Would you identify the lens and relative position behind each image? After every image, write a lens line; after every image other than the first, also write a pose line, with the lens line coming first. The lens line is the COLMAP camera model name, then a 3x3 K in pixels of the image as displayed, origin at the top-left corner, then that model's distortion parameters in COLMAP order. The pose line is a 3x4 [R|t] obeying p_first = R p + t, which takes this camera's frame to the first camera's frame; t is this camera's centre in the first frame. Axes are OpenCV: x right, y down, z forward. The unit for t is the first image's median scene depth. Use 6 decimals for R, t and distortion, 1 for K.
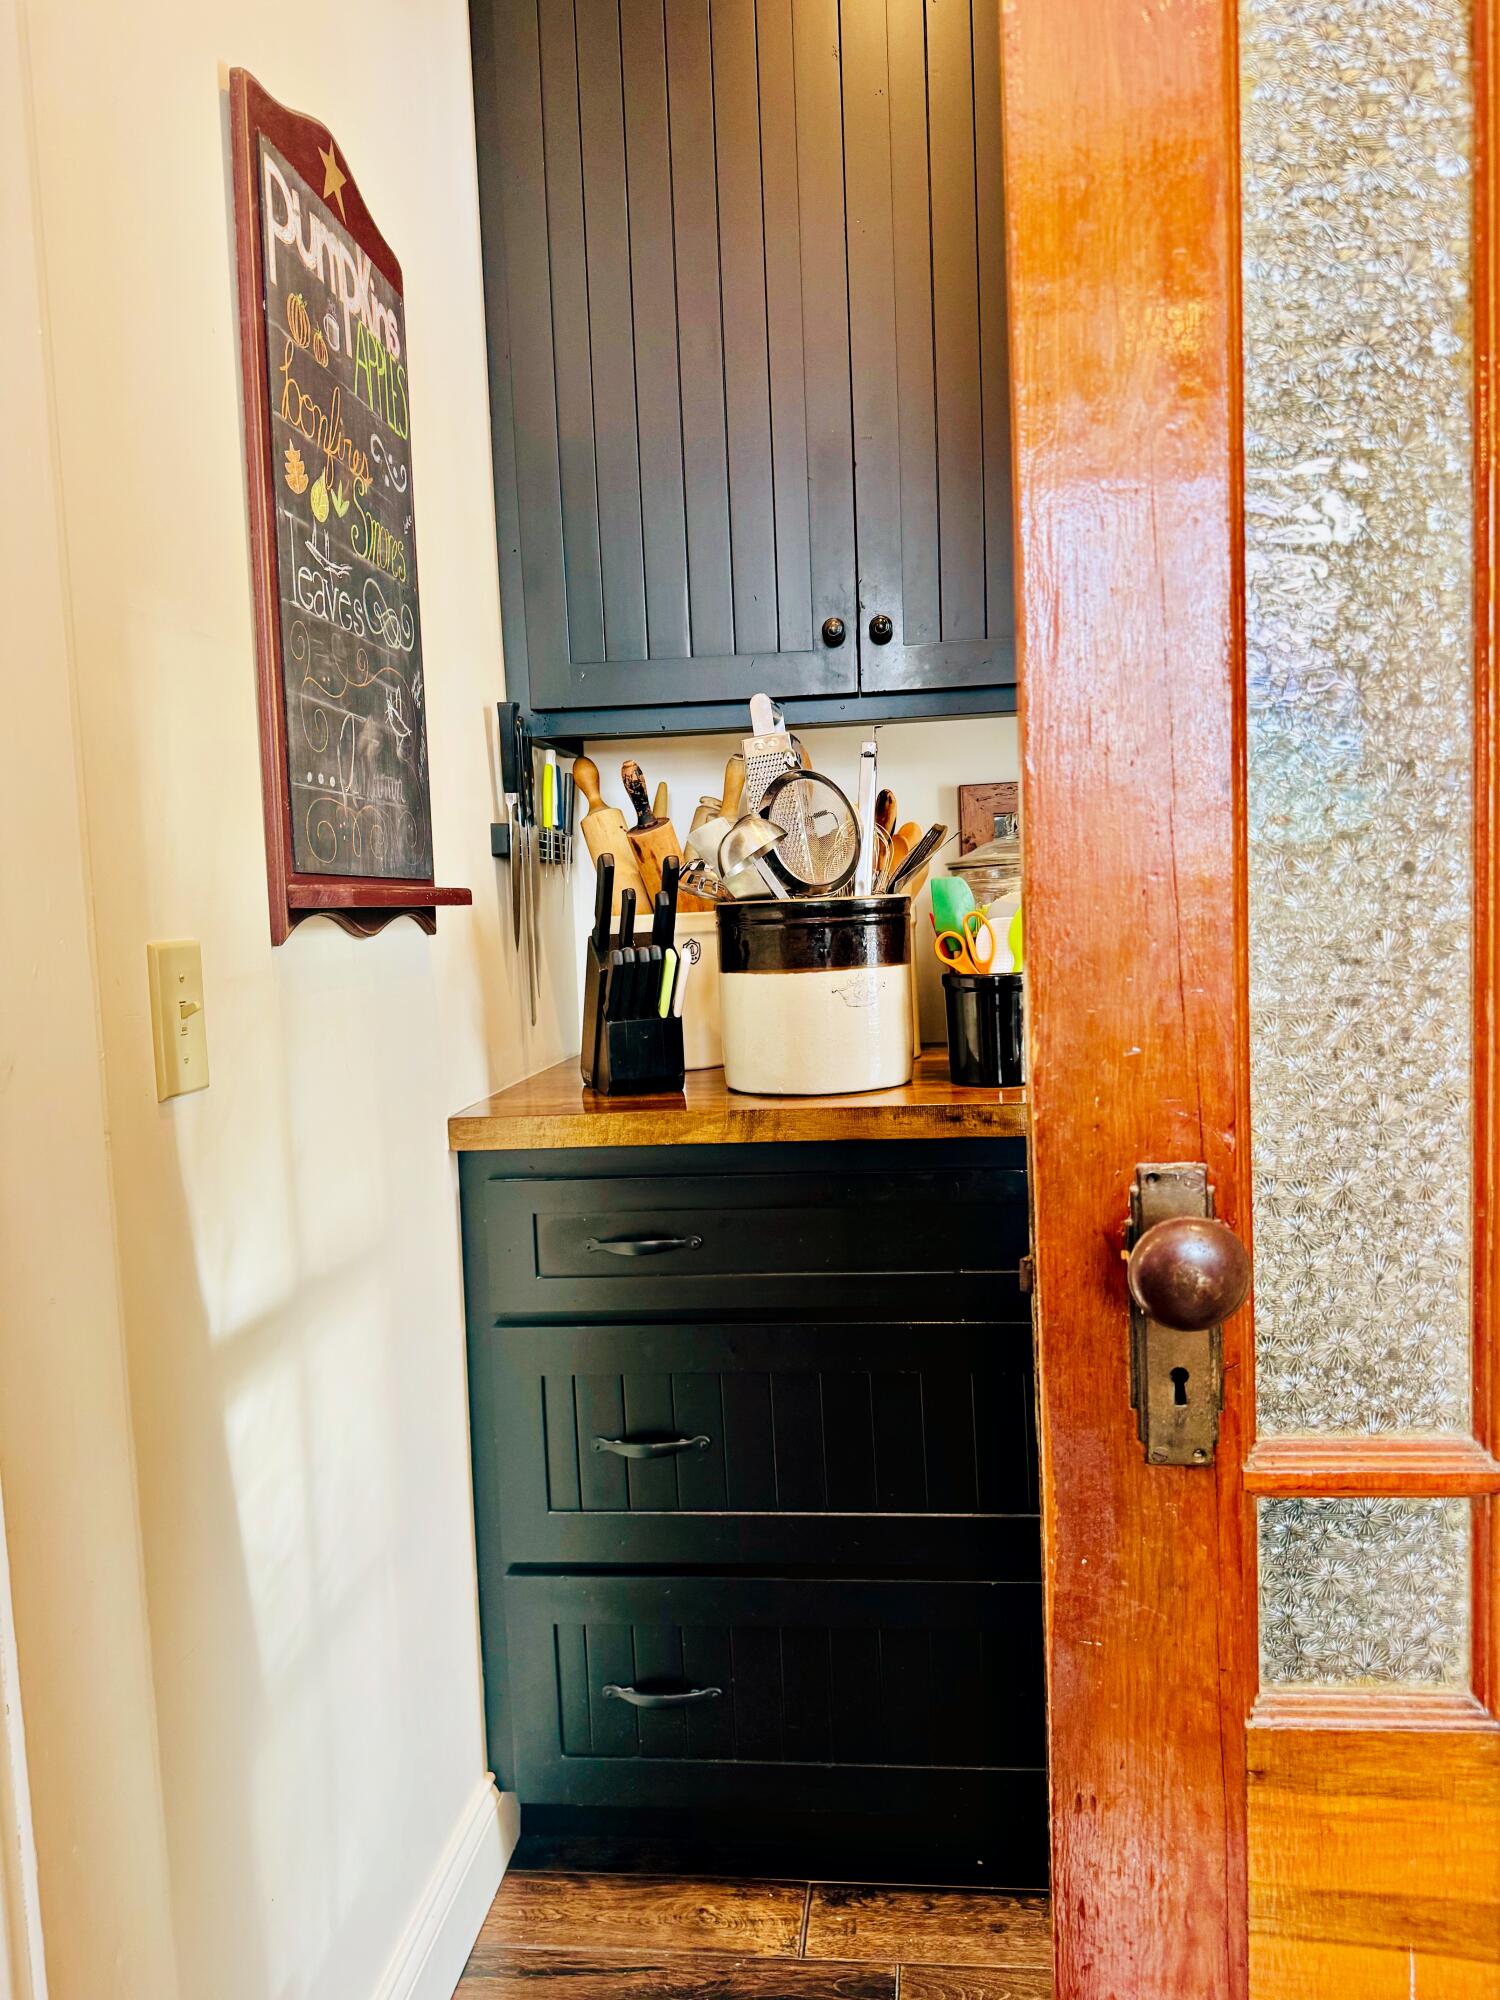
lens RADIAL K [[1413.4, 0, 757.8], [0, 1413.4, 986.9], [0, 0, 1]] dist [0.011604, 0.006762]
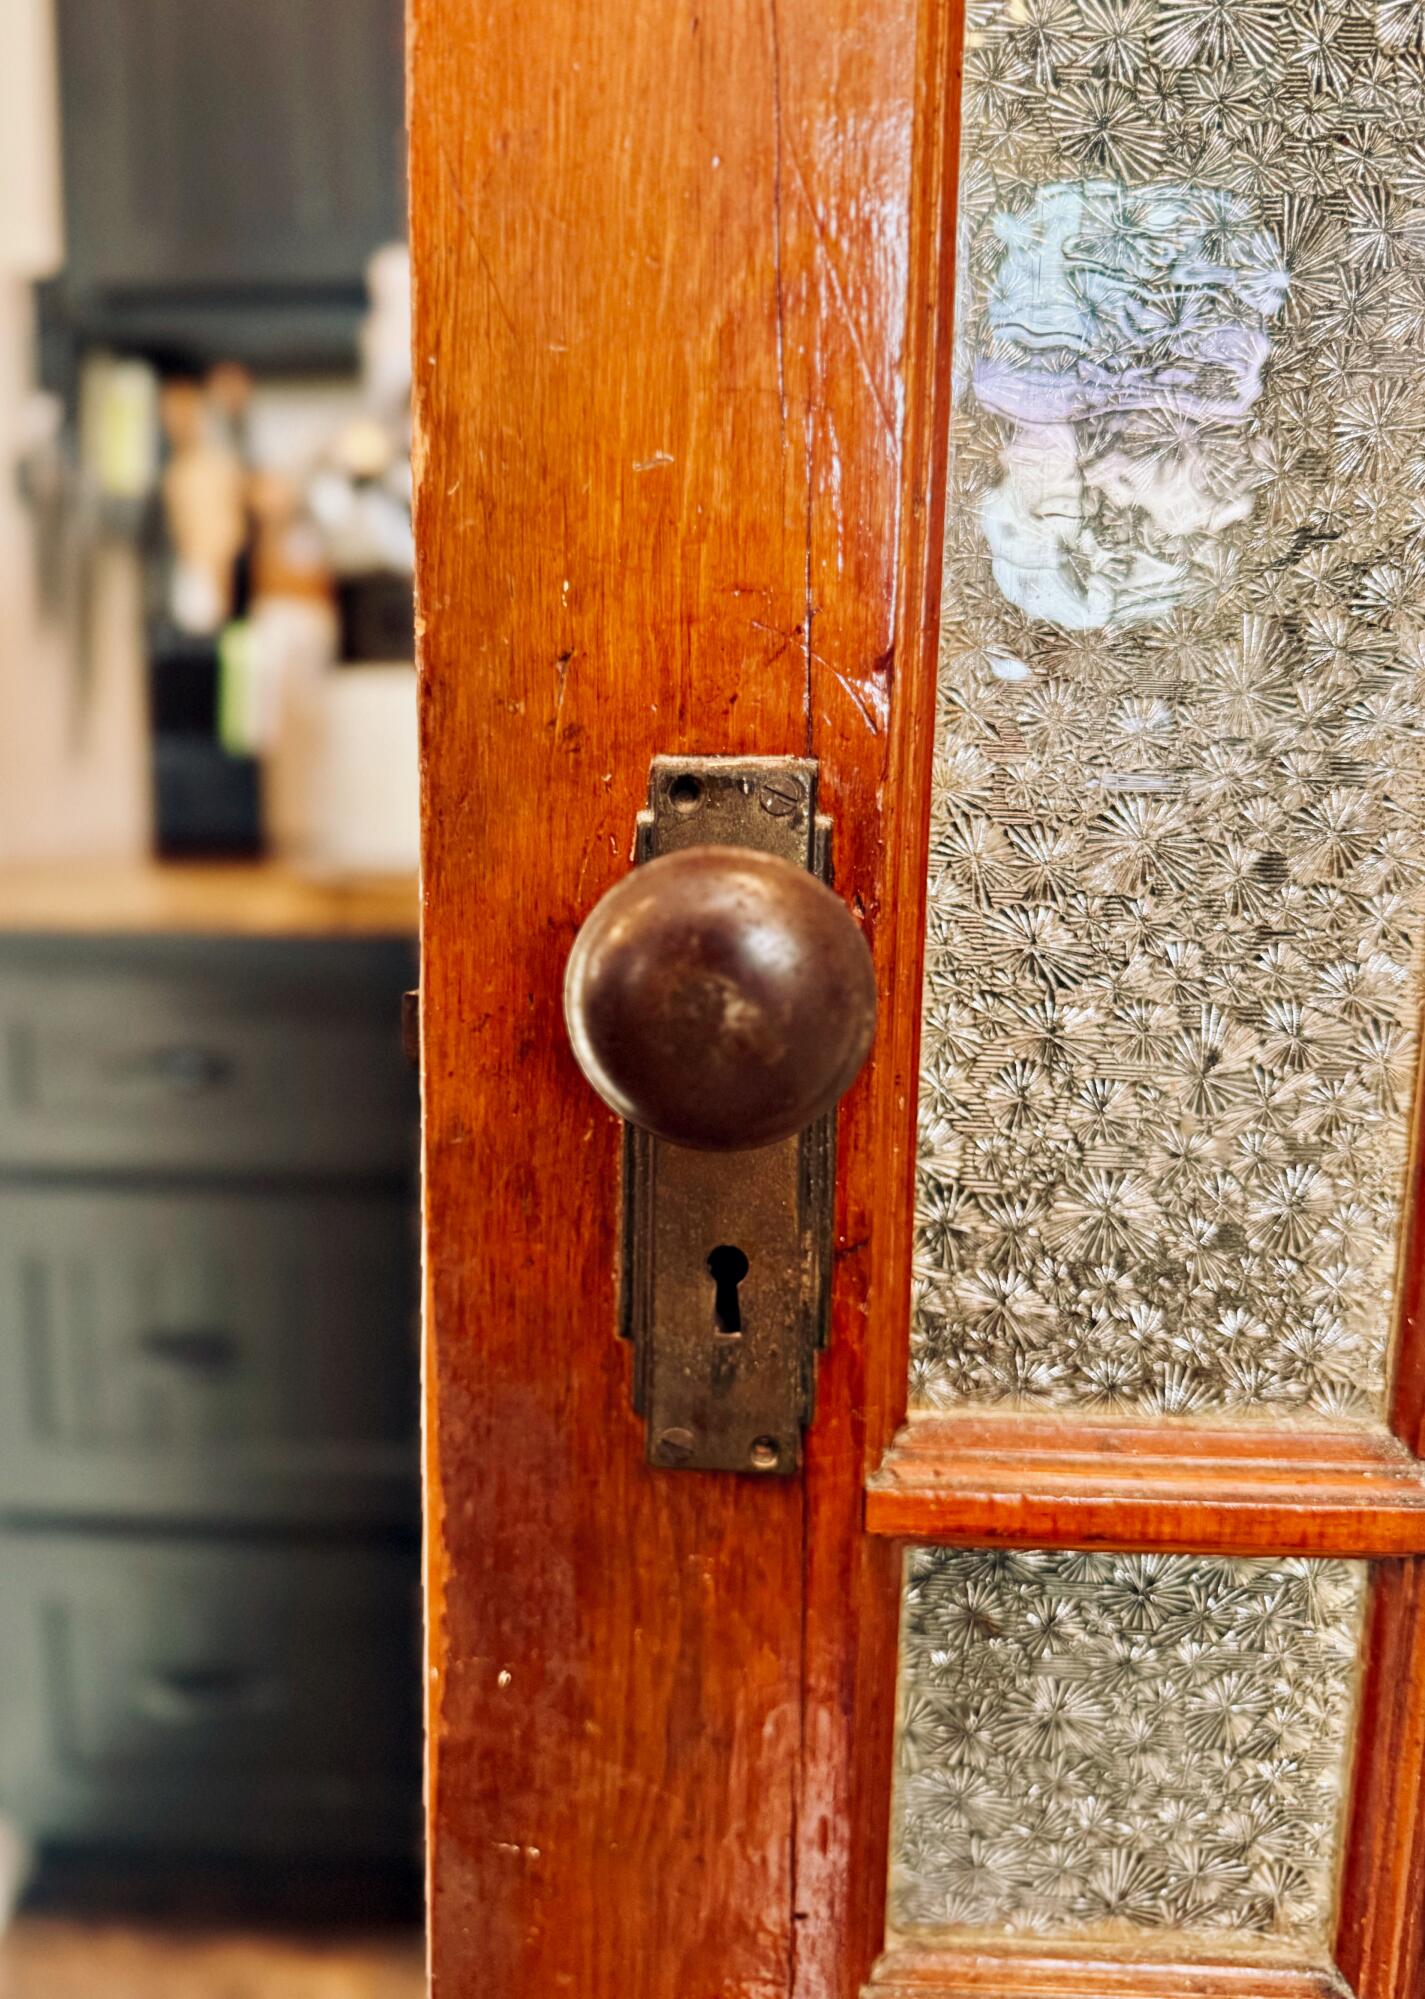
lens RADIAL K [[1436.5, 0, 703.9], [0, 1436.5, 999.2], [0, 0, 1]] dist [0.027550, -0.036269]
pose [[0.997276, 0.048704, 0.055400, 0.258582], [-0.052714, 0.995910, 0.073382, 0.161856], [-0.051600, -0.076103, 0.995764, 0.572148]]
